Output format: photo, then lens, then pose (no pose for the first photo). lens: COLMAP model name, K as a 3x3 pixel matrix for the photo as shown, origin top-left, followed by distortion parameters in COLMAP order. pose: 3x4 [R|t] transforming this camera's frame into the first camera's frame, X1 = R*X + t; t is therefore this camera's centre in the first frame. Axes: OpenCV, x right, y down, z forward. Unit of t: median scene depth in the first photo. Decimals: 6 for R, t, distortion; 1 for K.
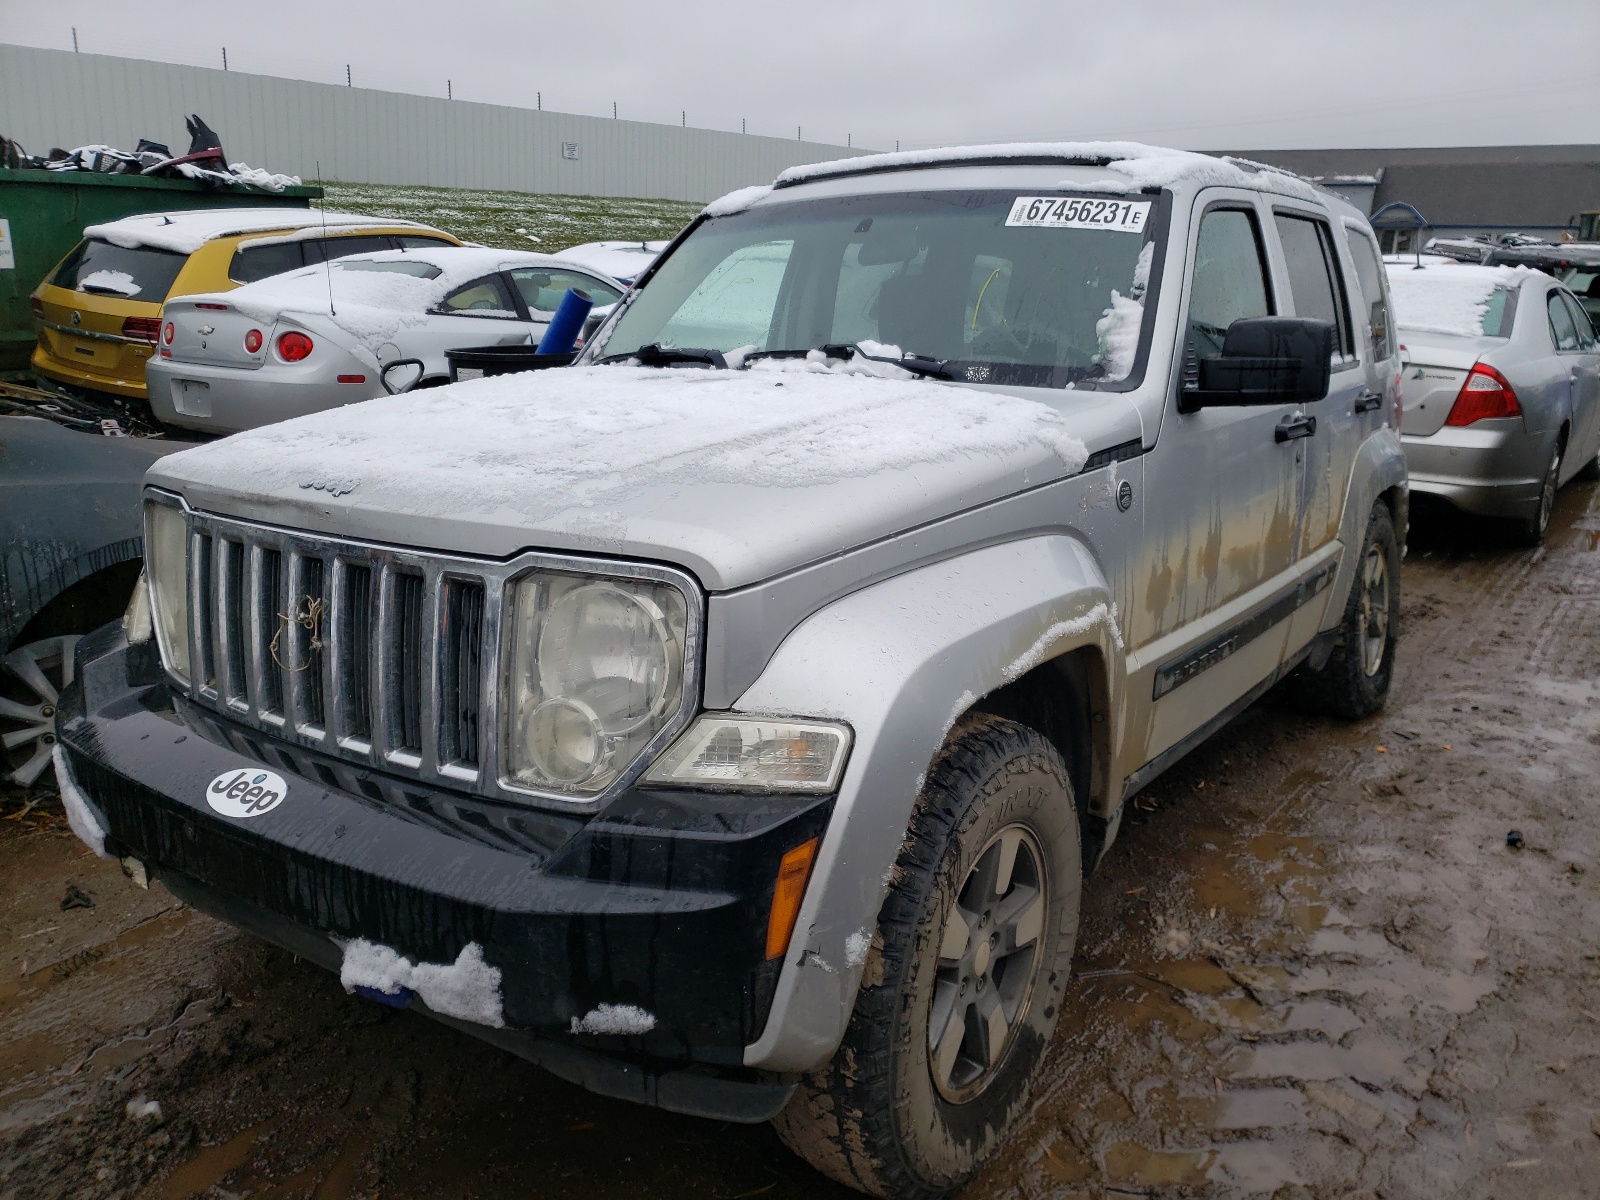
lens RADIAL K [[1224.0, 0, 804.2], [0, 1224.0, 592.6], [0, 0, 1]] dist [0.014687, 0.004346]
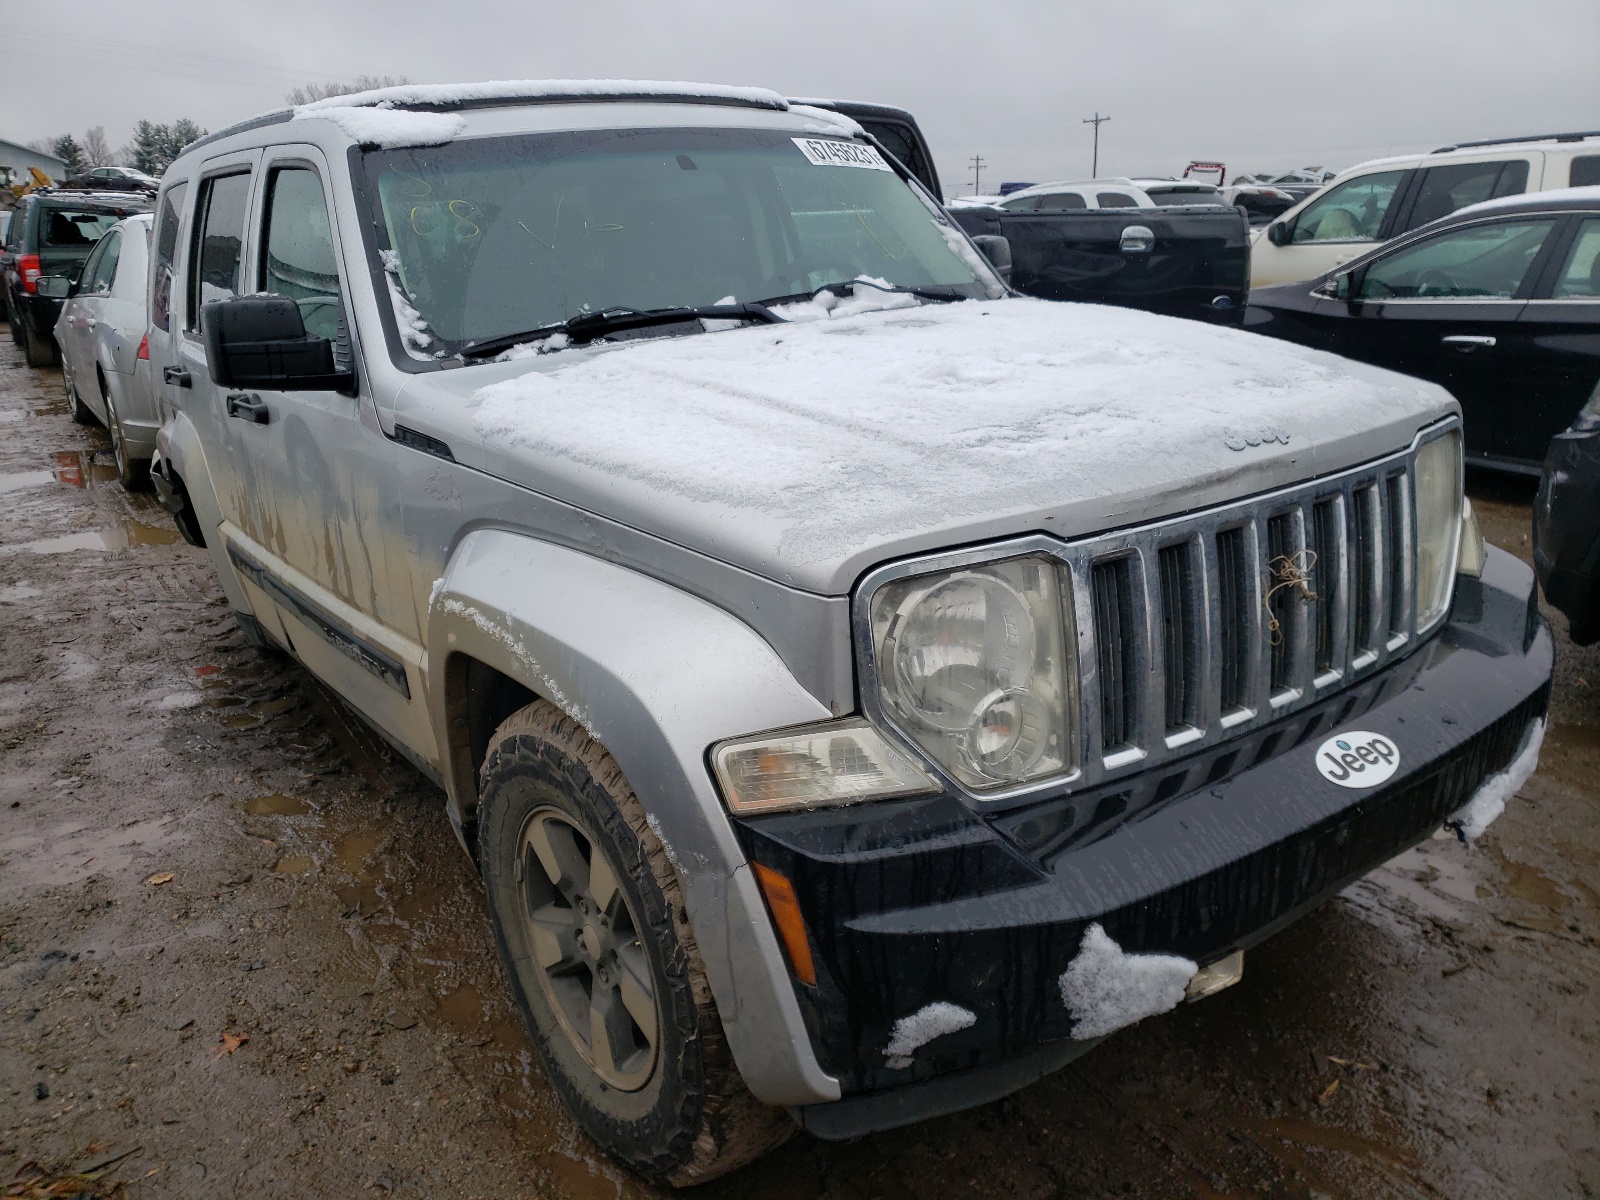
lens RADIAL K [[1224.0, 0, 803.2], [0, 1224.0, 605.1], [0, 0, 1]] dist [0.014687, 0.004346]
pose [[0.333910, -0.306990, 0.891213, -1.389268], [0.265650, 0.937803, 0.223508, -0.272392], [-0.904397, 0.162120, 0.394694, 0.979313]]
